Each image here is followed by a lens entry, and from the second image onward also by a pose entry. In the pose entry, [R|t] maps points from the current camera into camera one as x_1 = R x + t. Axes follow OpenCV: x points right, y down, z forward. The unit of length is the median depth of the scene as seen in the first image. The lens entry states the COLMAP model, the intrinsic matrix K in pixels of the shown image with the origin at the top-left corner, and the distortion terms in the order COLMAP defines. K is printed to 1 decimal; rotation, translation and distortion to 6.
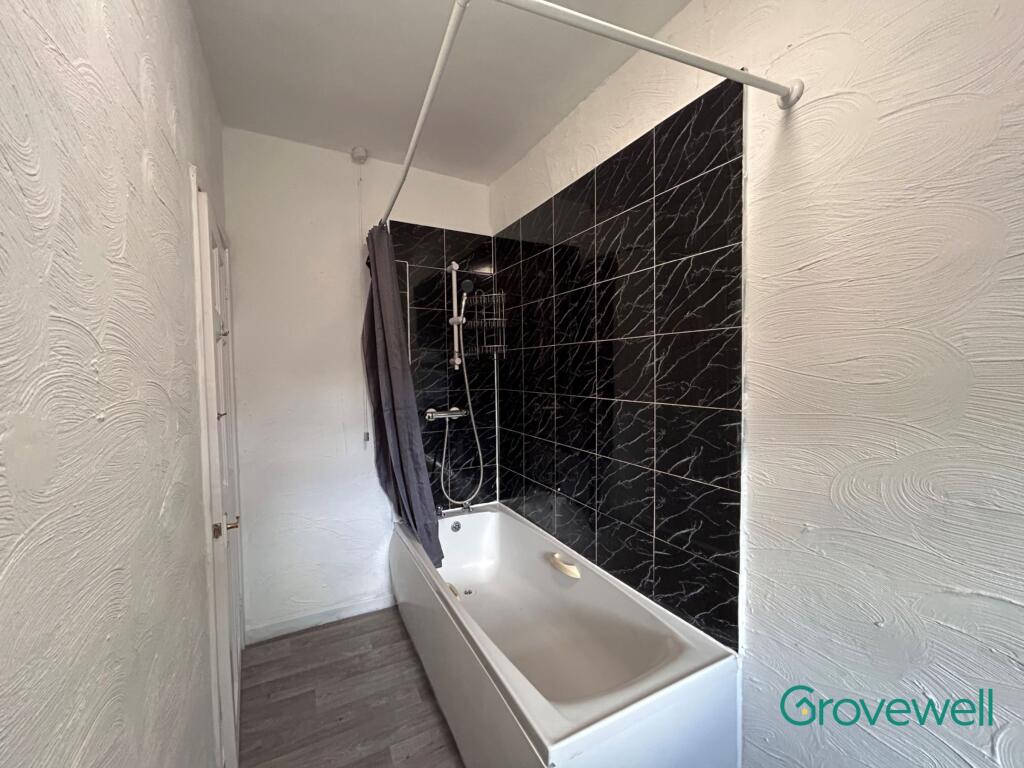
lens RADIAL K [[413.1, 0, 511.2], [0, 413.1, 382.3], [0, 0, 1]] dist [-0.001828, 0.001454]
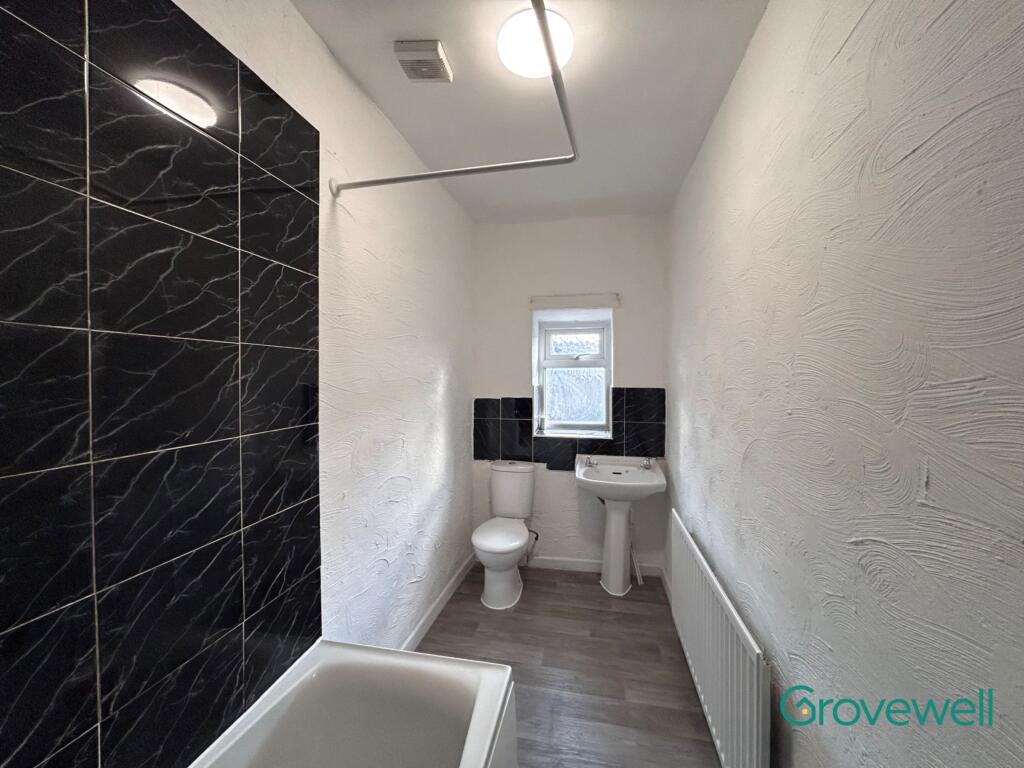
lens RADIAL K [[413.1, 0, 511.9], [0, 413.1, 381.8], [0, 0, 1]] dist [-0.001828, 0.001454]
pose [[-0.770492, 0.001376, 0.637448, -0.489366], [0.029660, 0.998992, 0.033695, -0.057227], [-0.636759, 0.044869, -0.769756, 1.271570]]
